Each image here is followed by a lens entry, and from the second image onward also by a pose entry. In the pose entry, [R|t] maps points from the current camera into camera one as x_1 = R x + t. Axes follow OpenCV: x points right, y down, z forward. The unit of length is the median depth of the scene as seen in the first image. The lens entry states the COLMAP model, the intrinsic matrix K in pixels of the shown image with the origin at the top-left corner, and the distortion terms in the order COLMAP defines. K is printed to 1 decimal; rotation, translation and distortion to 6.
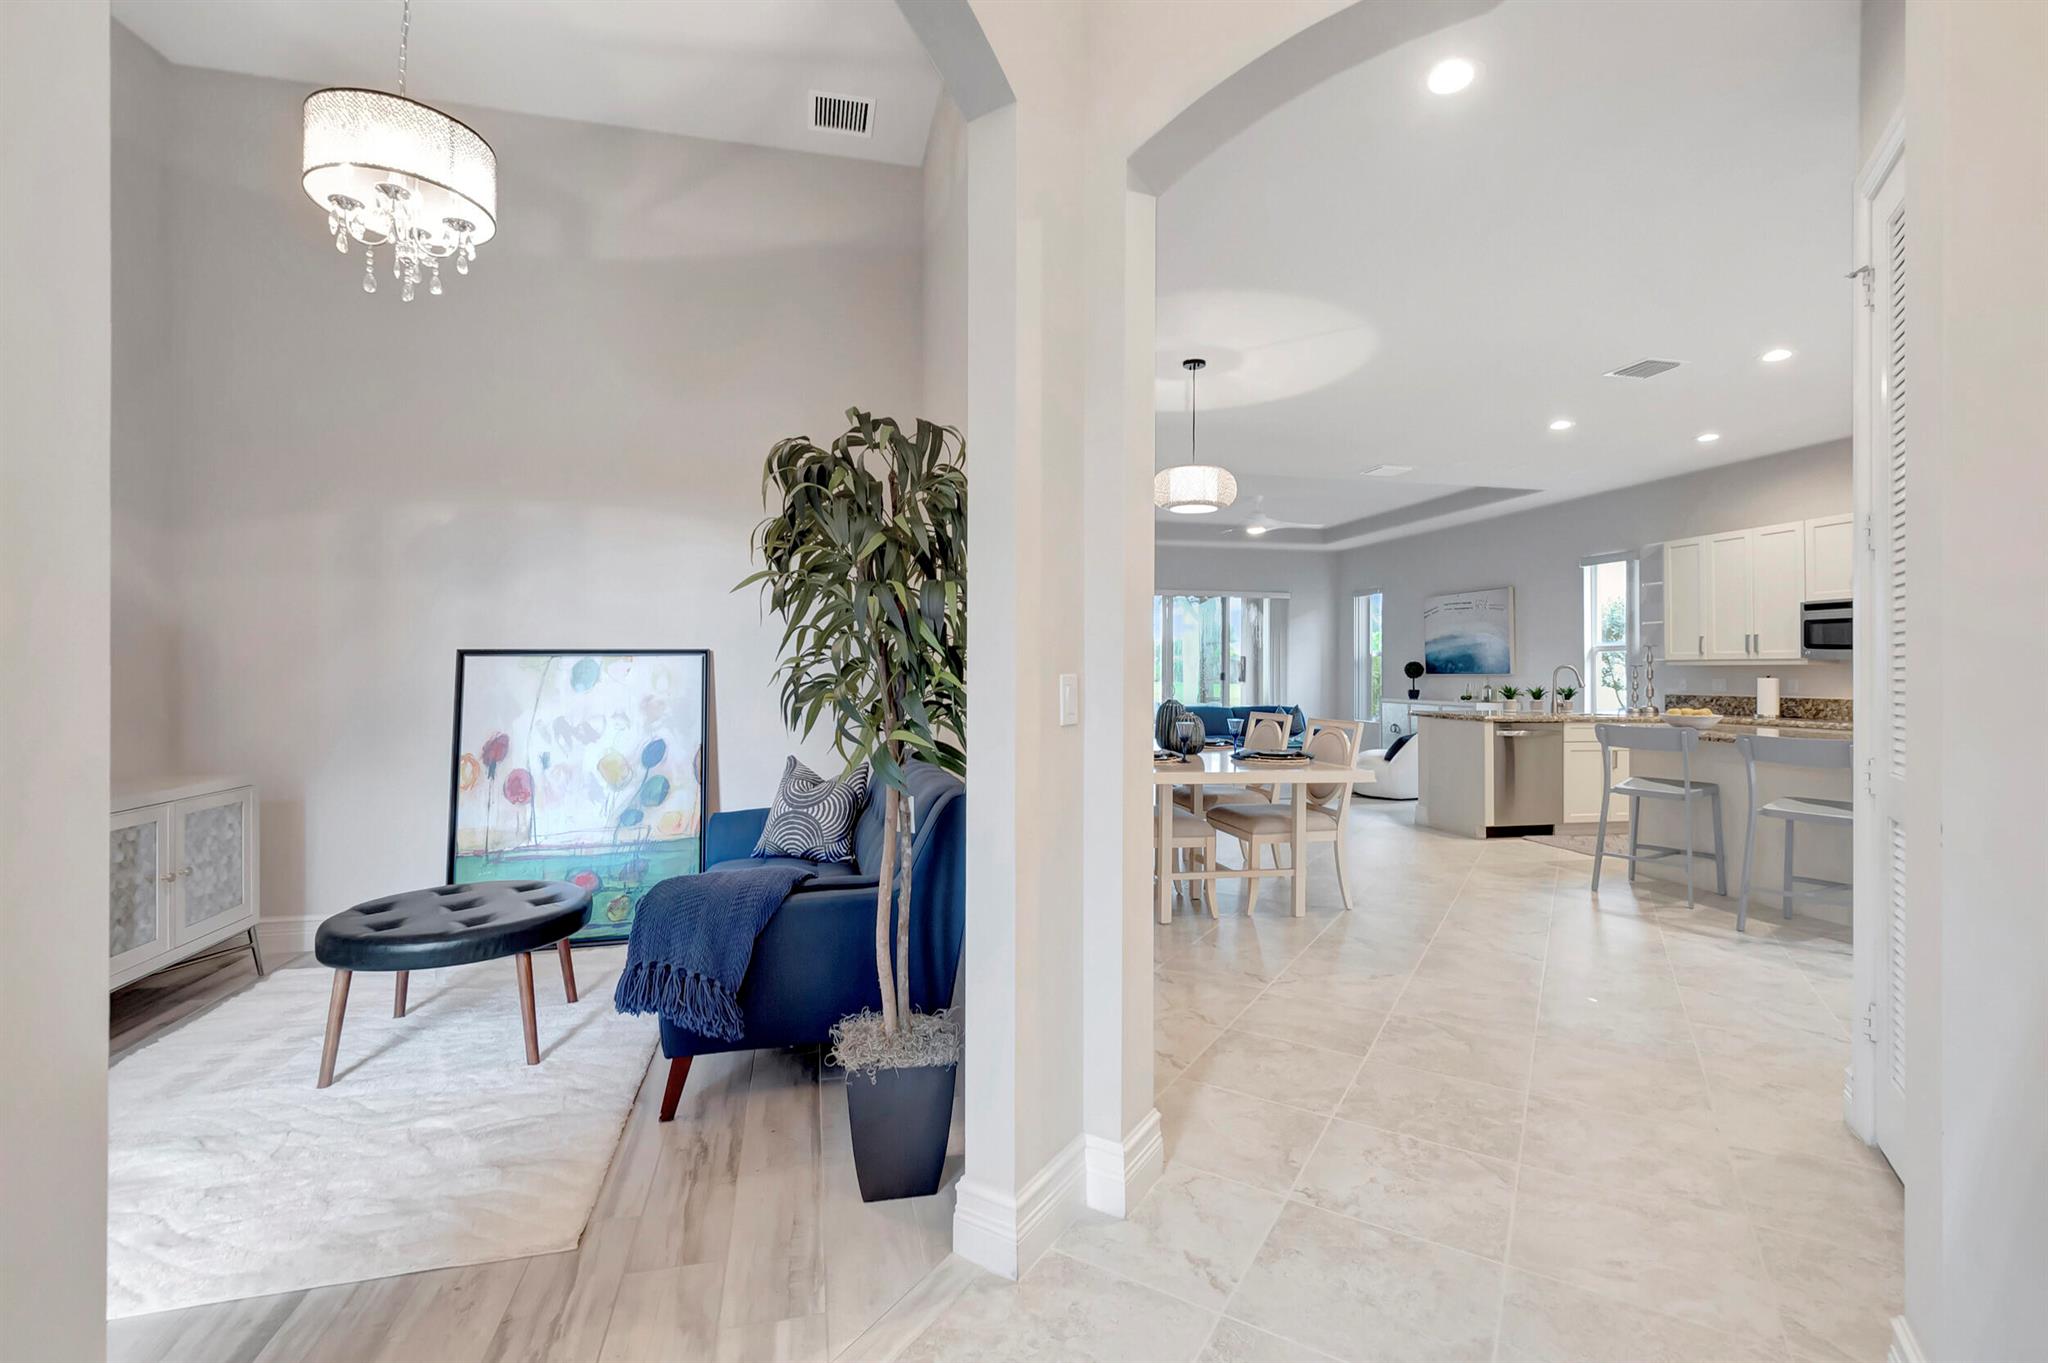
lens RADIAL K [[917.9, 0, 1009.1], [0, 917.9, 664.3], [0, 0, 1]] dist [0.000223, -0.000344]
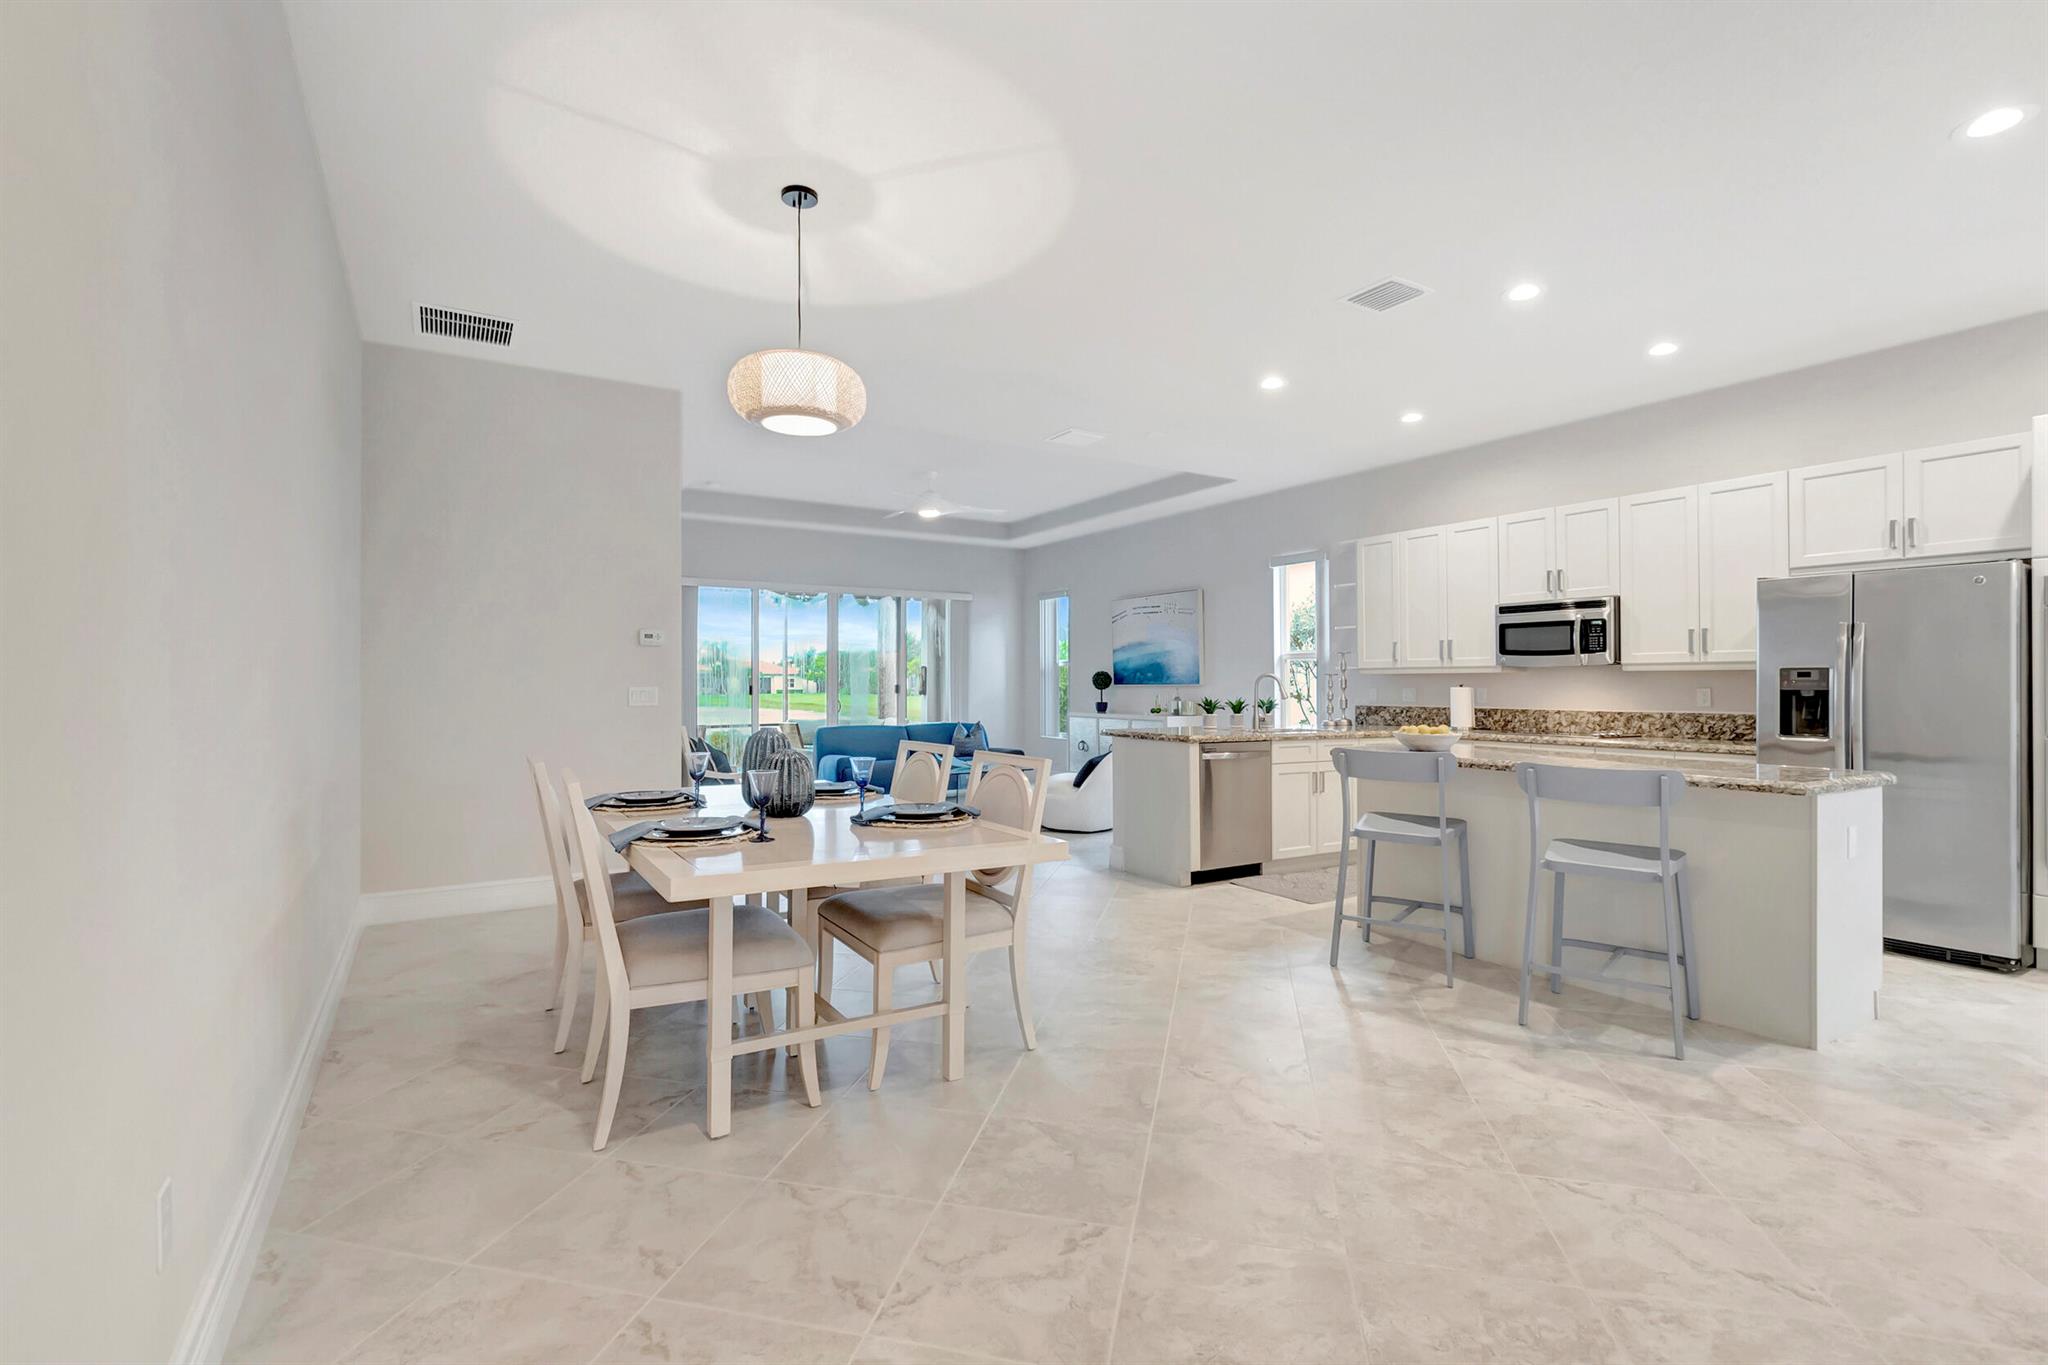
lens RADIAL K [[929.8, 0, 990.2], [0, 929.8, 686.3], [0, 0, 1]] dist [-0.000262, -0.000104]
pose [[0.953725, -0.004751, 0.300643, 0.102954], [0.001703, 0.999944, 0.010402, 0.003745], [-0.300675, -0.009409, 0.953680, 0.270340]]
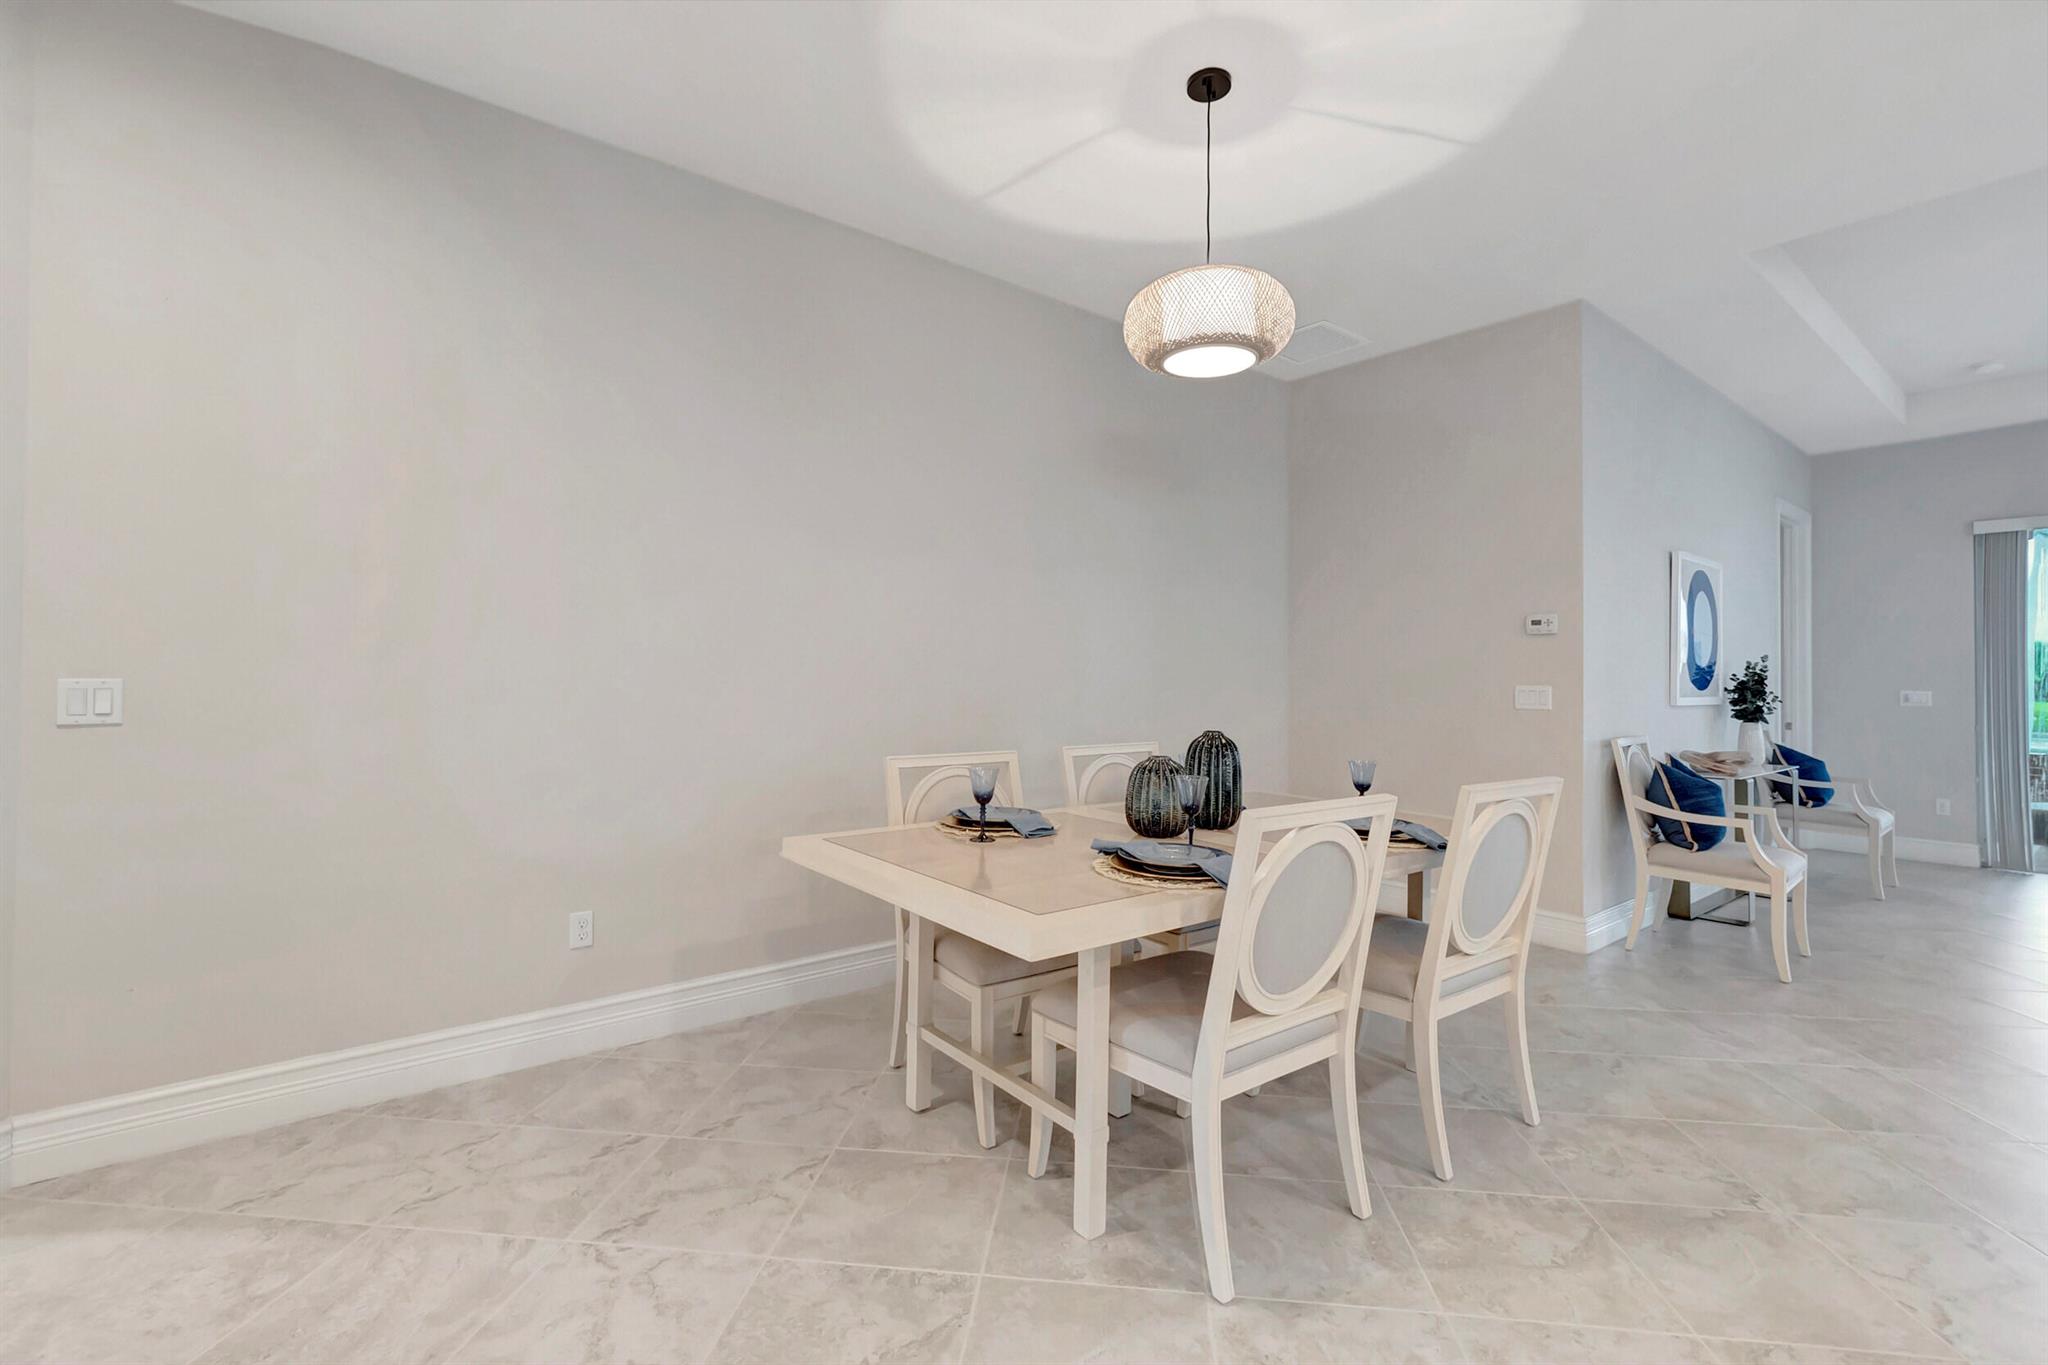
lens RADIAL K [[893.0, 0, 1024.0], [0, 893.0, 682.5], [0, 0, 1]] dist [-0.000131, -0.000097]
pose [[0.428233, 0.010720, -0.903605, 0.470719], [0.006209, 0.999871, 0.014805, -0.001338], [0.903647, -0.011950, 0.428111, 0.533316]]
